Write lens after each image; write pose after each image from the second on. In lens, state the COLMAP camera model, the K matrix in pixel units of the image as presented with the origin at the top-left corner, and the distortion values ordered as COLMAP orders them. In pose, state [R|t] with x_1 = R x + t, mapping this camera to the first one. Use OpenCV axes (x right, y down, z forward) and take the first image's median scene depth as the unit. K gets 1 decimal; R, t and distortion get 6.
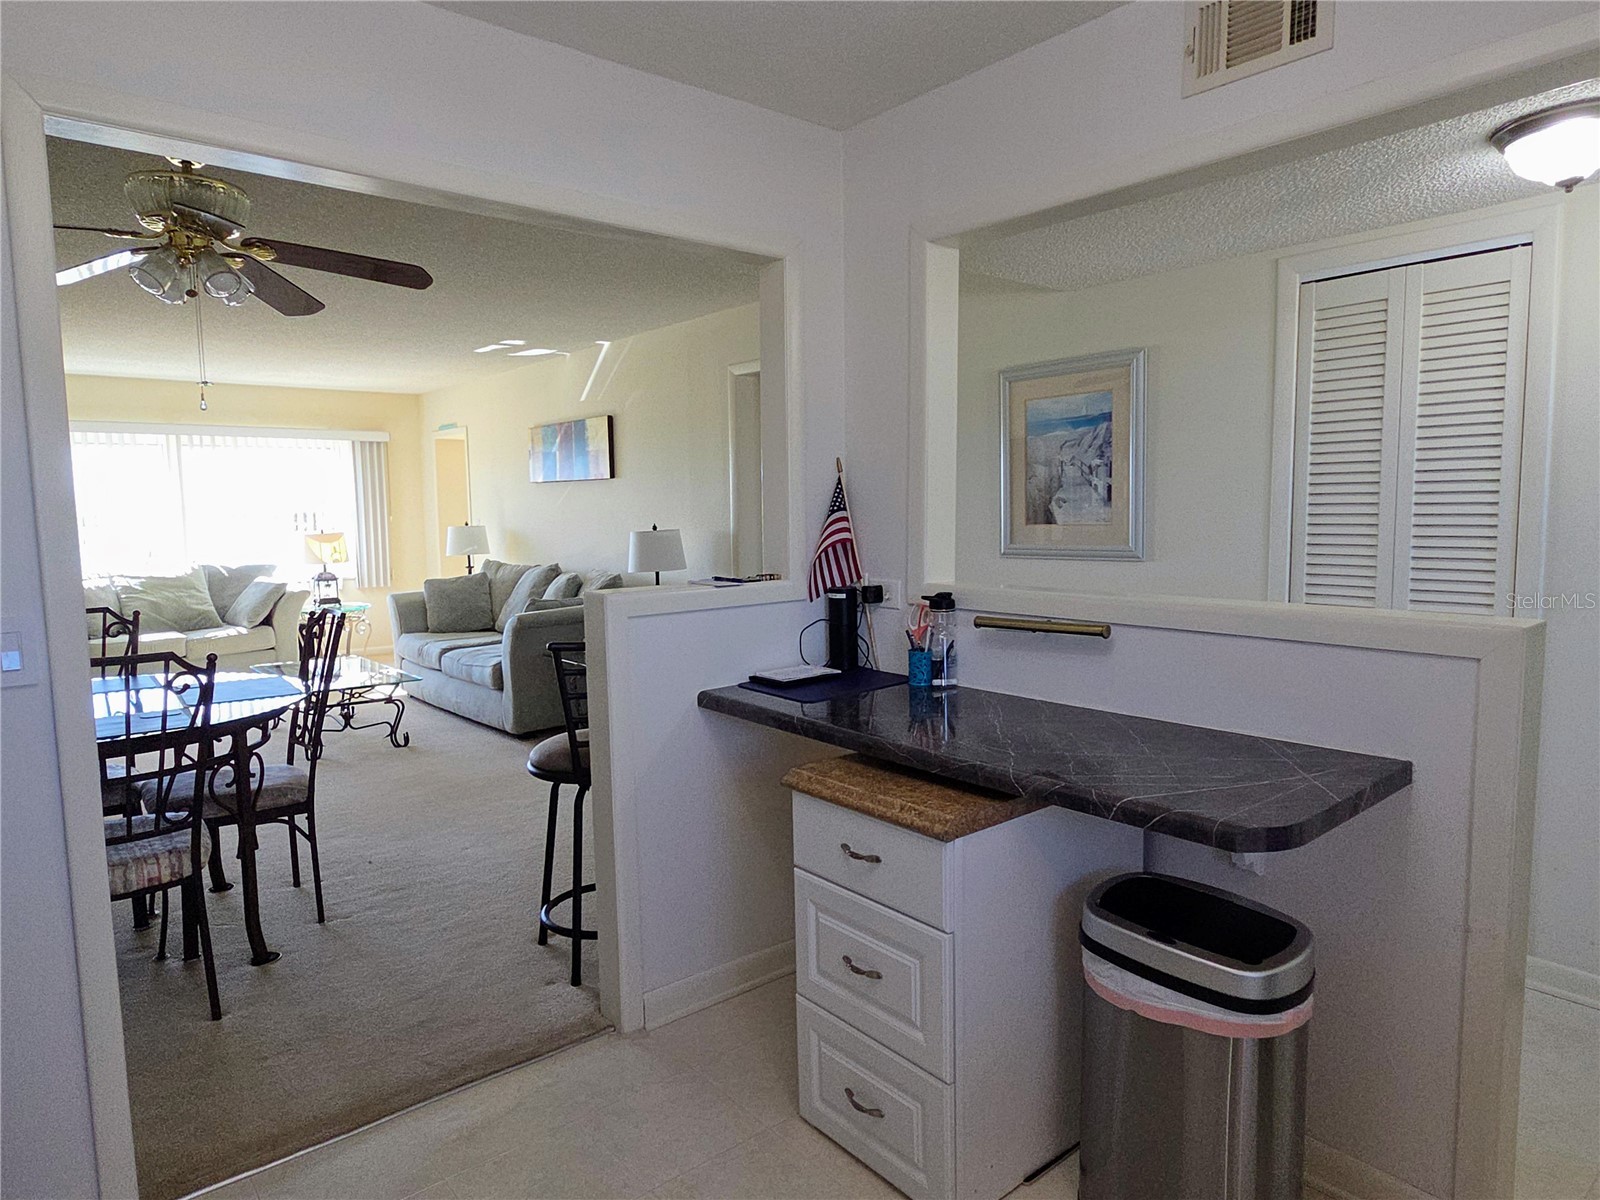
lens RADIAL K [[990.7, 0, 794.1], [0, 990.7, 601.7], [0, 0, 1]] dist [0.004257, -0.001111]
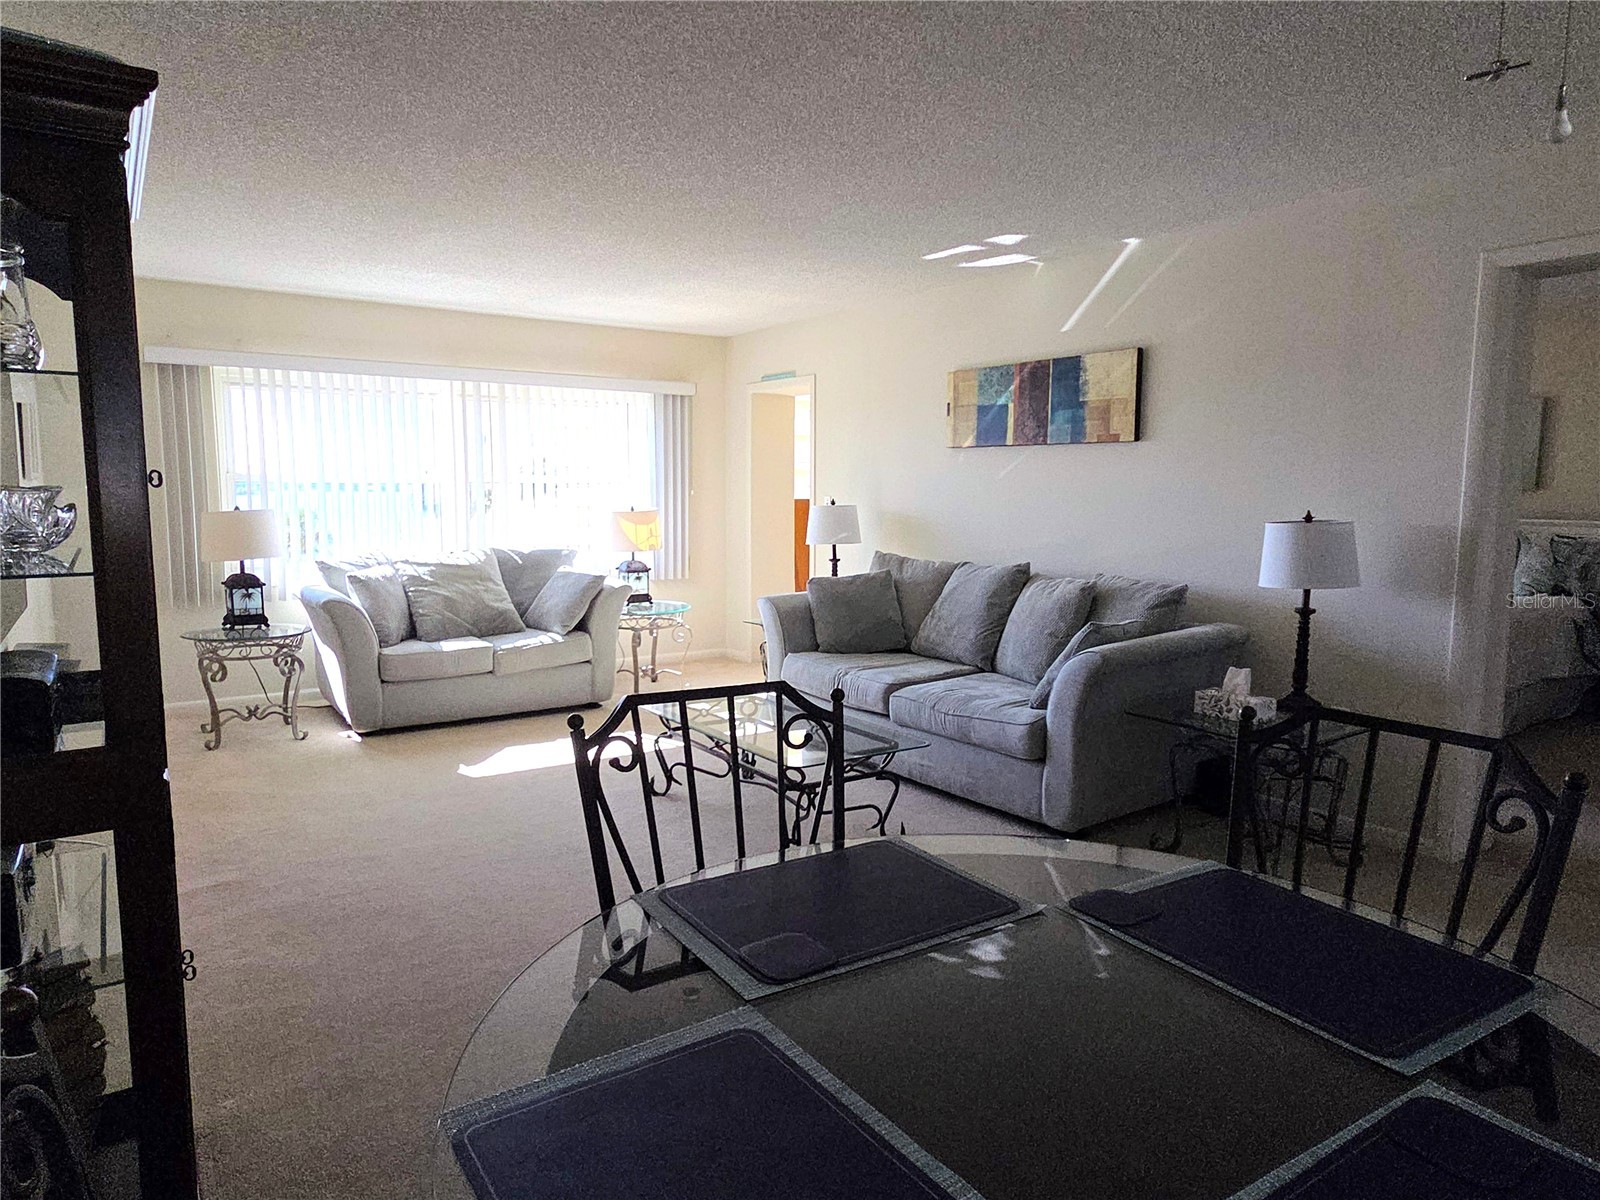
lens RADIAL K [[990.7, 0, 794.1], [0, 990.7, 601.7], [0, 0, 1]] dist [0.004257, -0.001111]
pose [[0.996028, 0.030042, -0.083823, -0.310717], [-0.028384, 0.999379, 0.020903, -0.019397], [0.084399, -0.018440, 0.996261, 0.261599]]
